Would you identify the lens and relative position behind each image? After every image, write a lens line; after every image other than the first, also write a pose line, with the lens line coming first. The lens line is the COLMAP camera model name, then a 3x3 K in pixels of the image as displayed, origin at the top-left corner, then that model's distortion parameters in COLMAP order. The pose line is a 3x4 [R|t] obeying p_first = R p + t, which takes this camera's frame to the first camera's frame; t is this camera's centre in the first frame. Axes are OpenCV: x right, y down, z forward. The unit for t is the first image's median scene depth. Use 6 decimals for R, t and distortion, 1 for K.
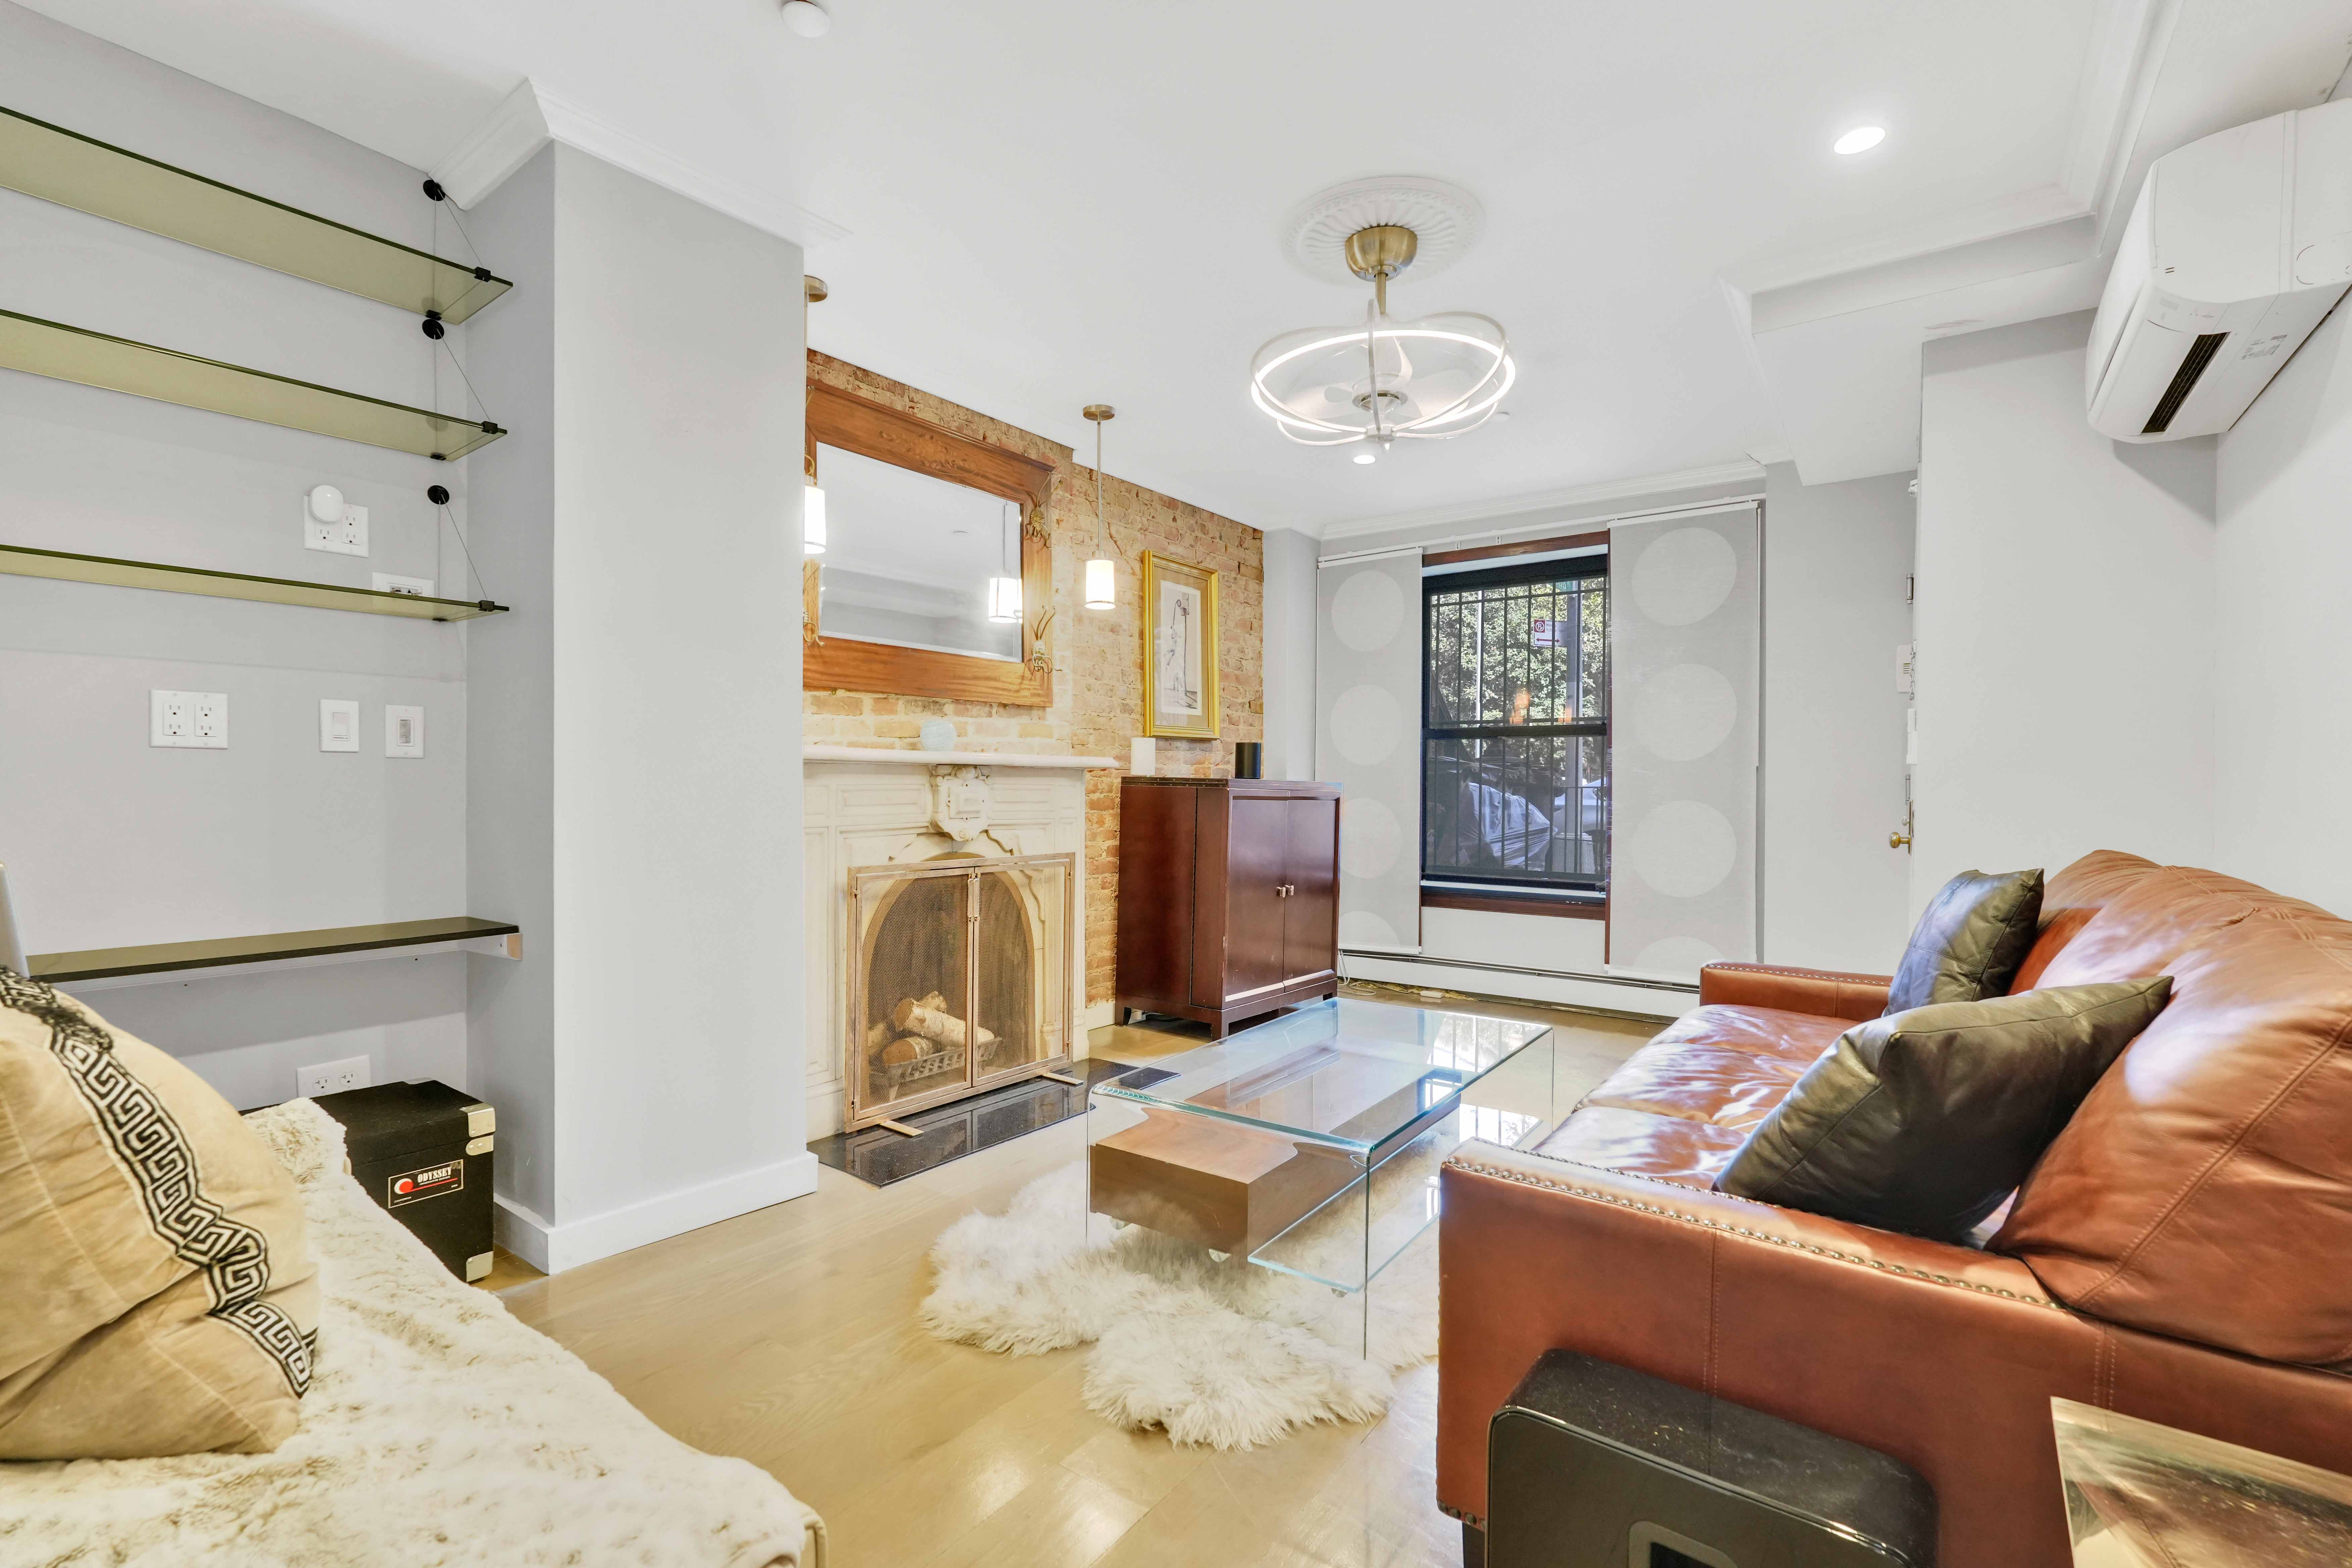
lens RADIAL K [[1023.8, 0, 1173.9], [0, 1023.8, 791.5], [0, 0, 1]] dist [-0.001068, 0.000012]
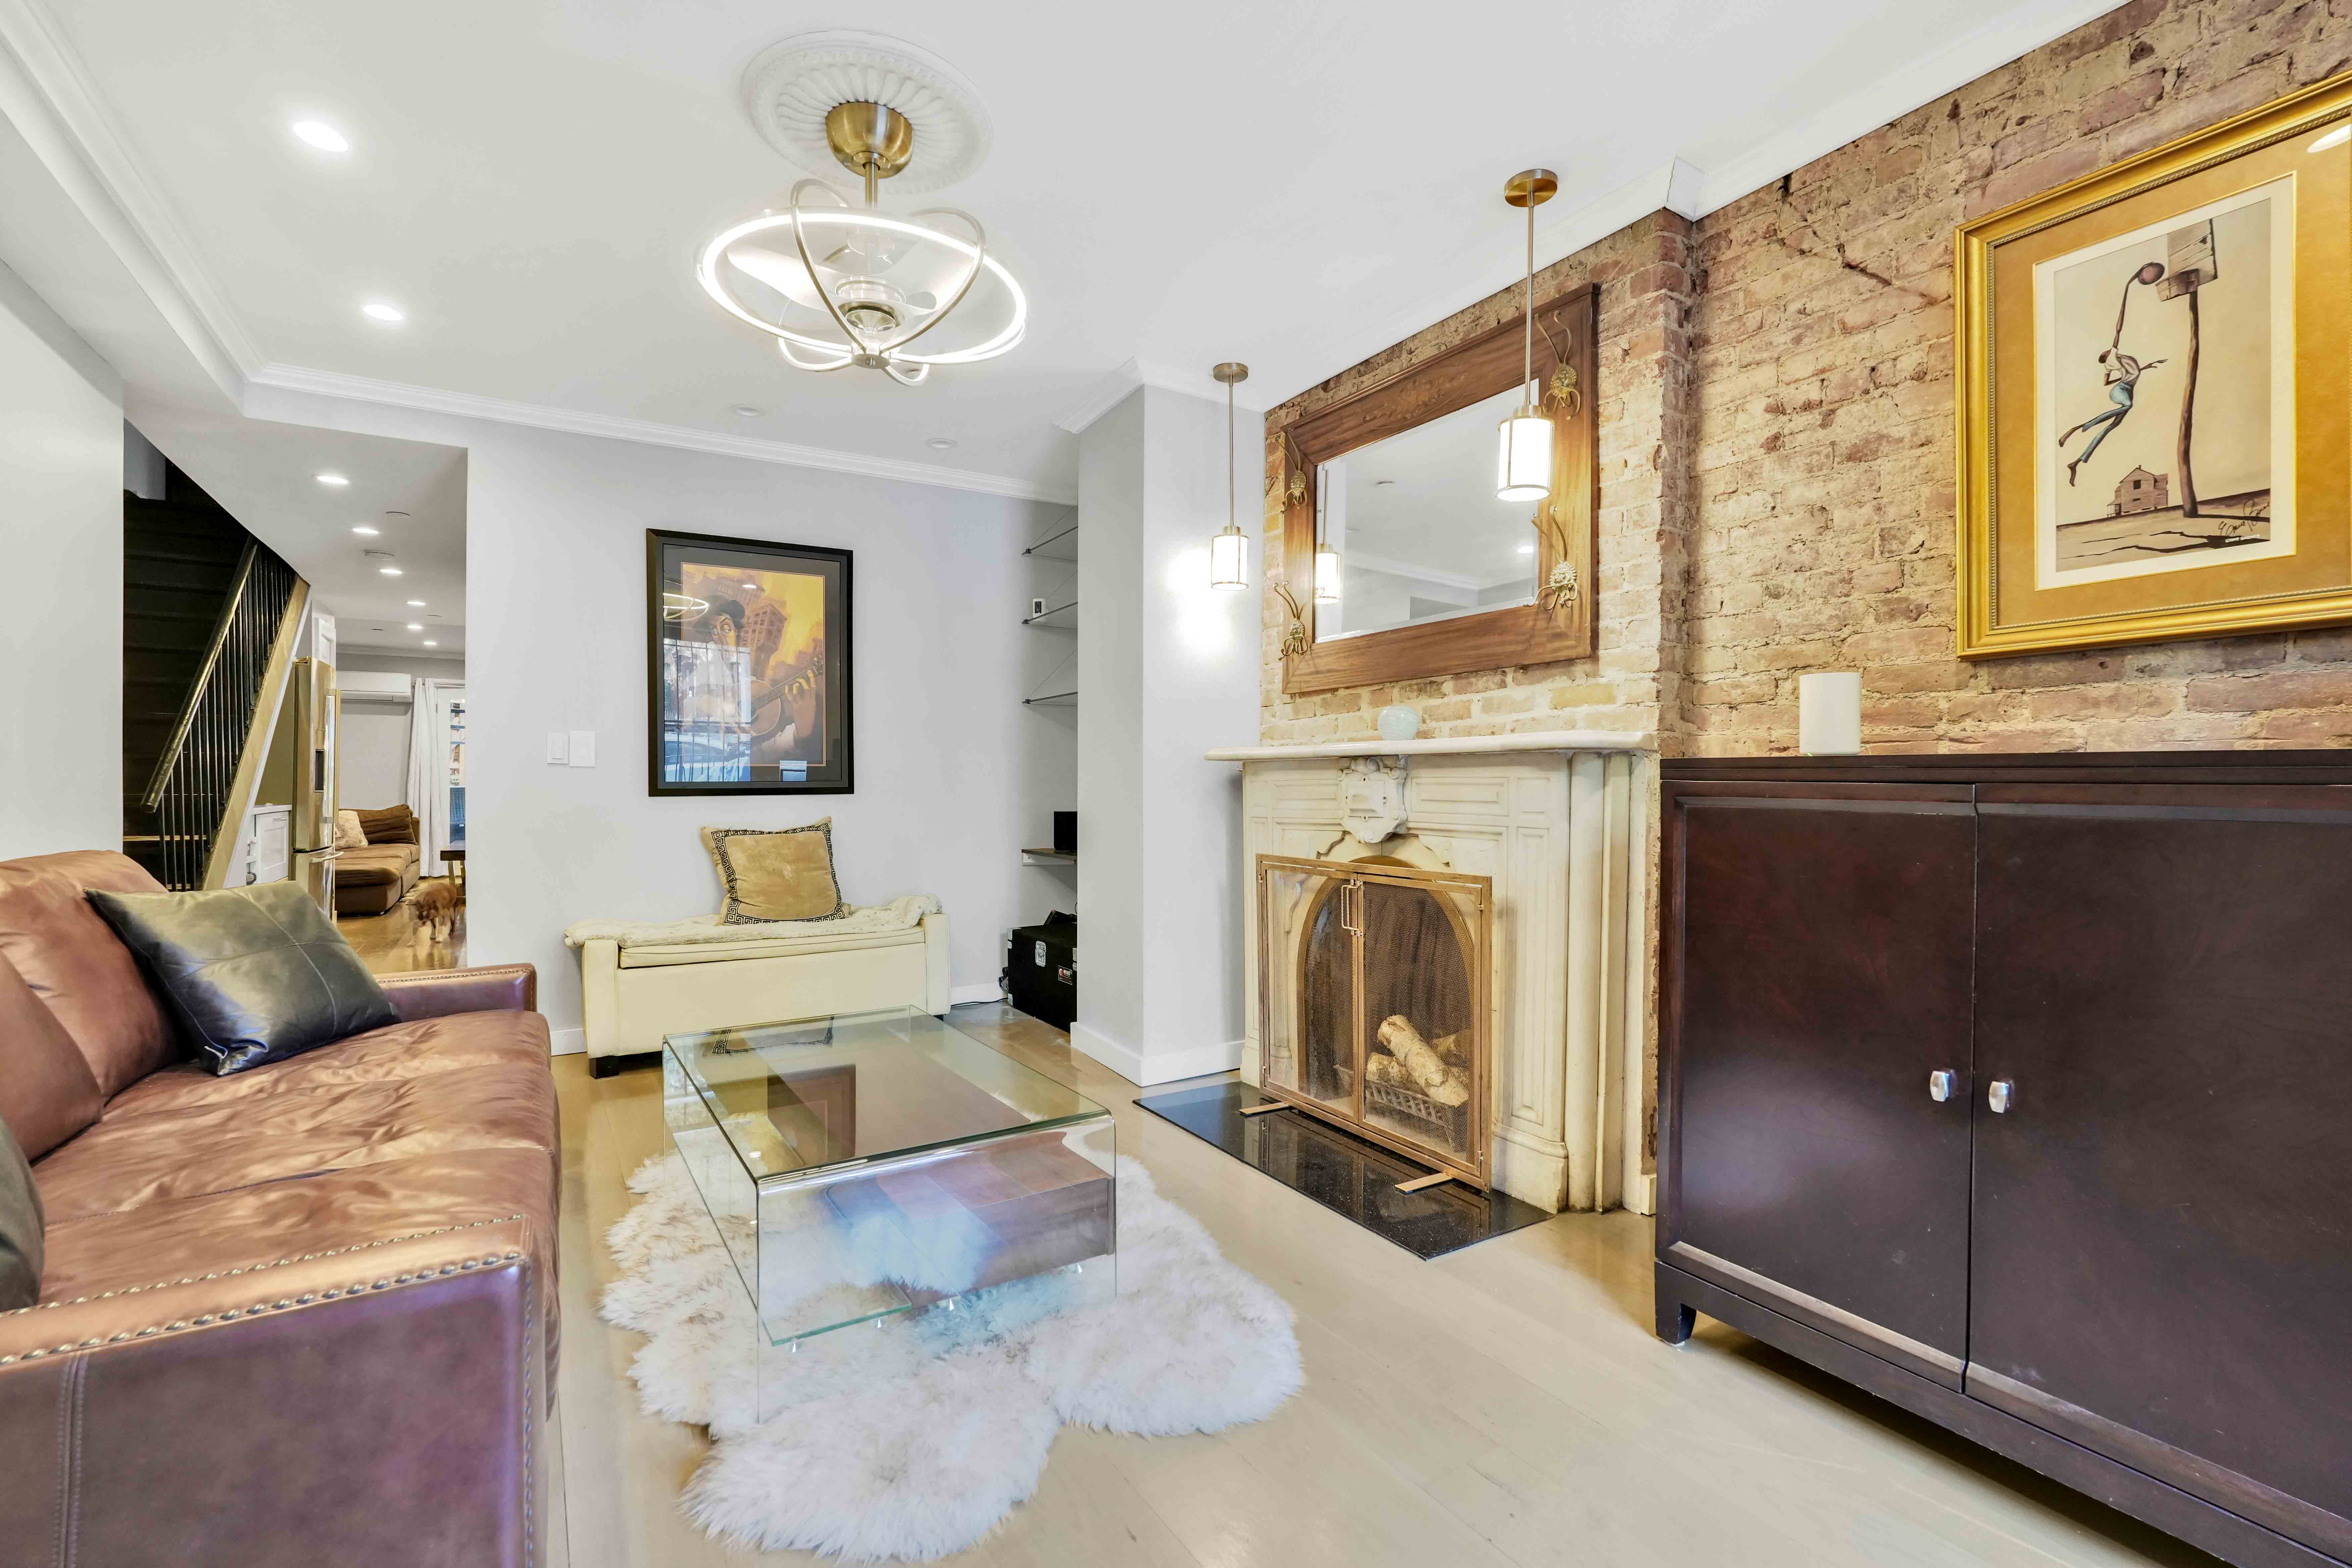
lens RADIAL K [[1023.8, 0, 1174.5], [0, 1023.8, 783.7], [0, 0, 1]] dist [-0.001068, 0.000012]
pose [[-0.354861, -0.013591, -0.934820, 0.612909], [-0.013630, 0.999863, -0.009363, 0.007276], [0.934820, 0.009419, -0.354997, 1.063167]]
